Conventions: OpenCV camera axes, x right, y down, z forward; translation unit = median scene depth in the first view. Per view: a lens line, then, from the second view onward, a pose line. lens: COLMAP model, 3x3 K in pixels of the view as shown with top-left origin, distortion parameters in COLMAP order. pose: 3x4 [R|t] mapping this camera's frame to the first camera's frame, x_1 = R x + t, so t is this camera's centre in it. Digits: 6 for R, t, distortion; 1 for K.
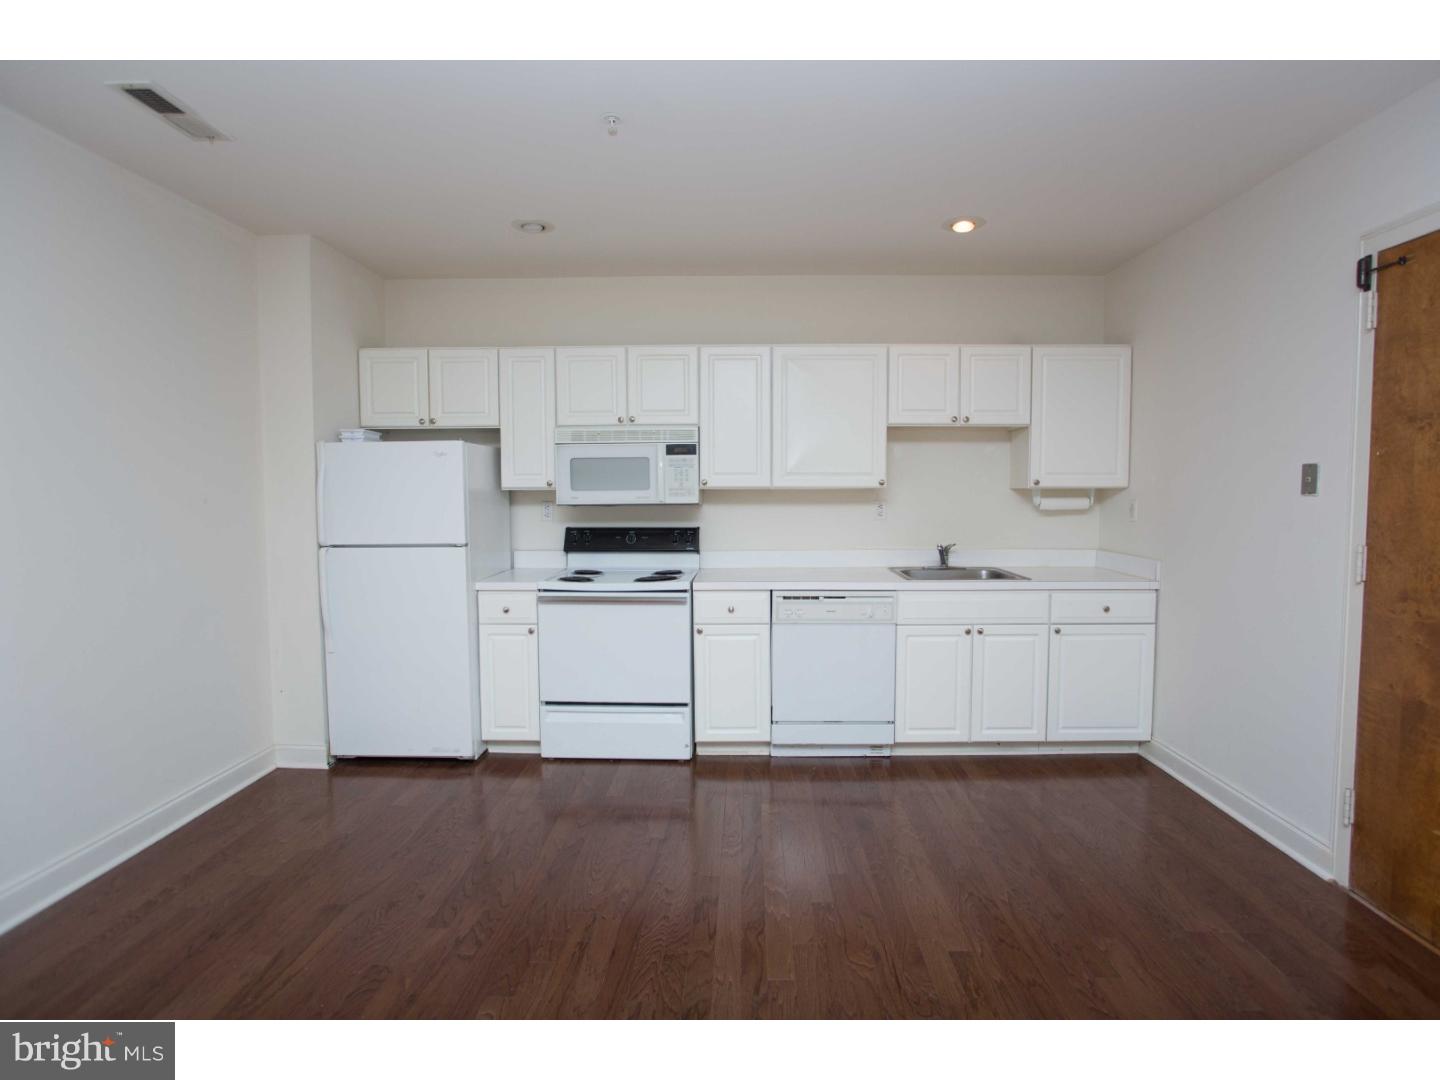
lens RADIAL K [[806.3, 0, 720.0], [0, 806.3, 540.0], [0, 0, 1]] dist [-0.001648, -0.000119]
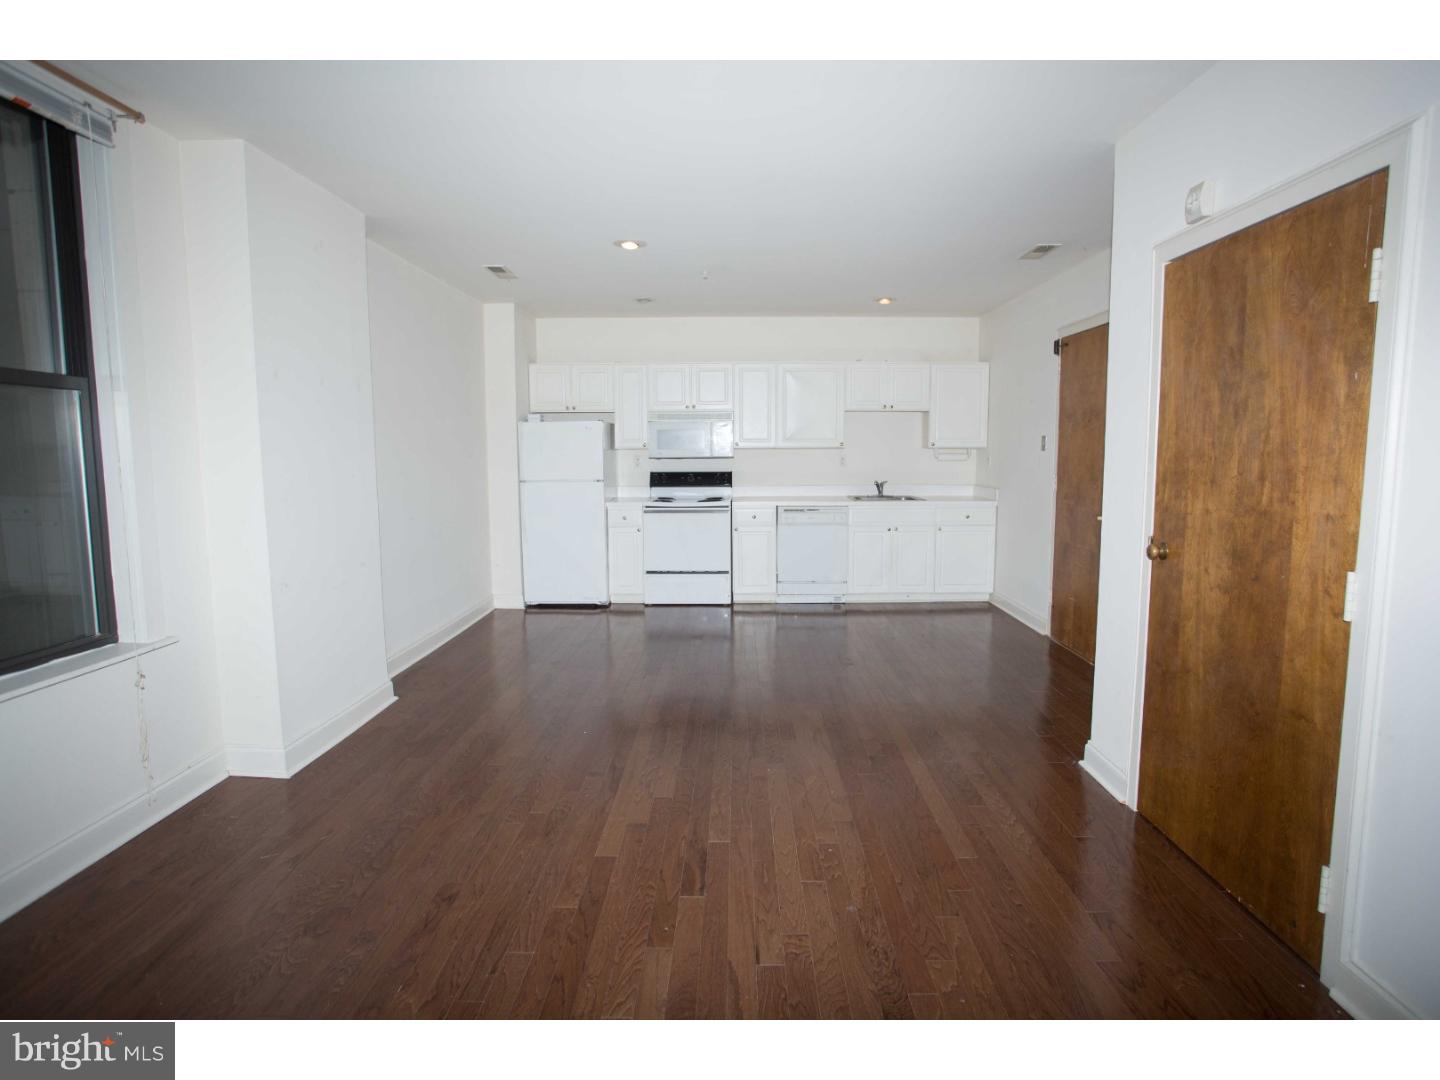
lens RADIAL K [[754.2, 0, 723.0], [0, 754.2, 517.6], [0, 0, 1]] dist [-0.000234, -0.000026]
pose [[0.999980, -0.003649, 0.005157, -0.057084], [0.003479, 0.999468, 0.032442, 0.031257], [-0.005273, -0.032423, 0.999460, -0.591261]]
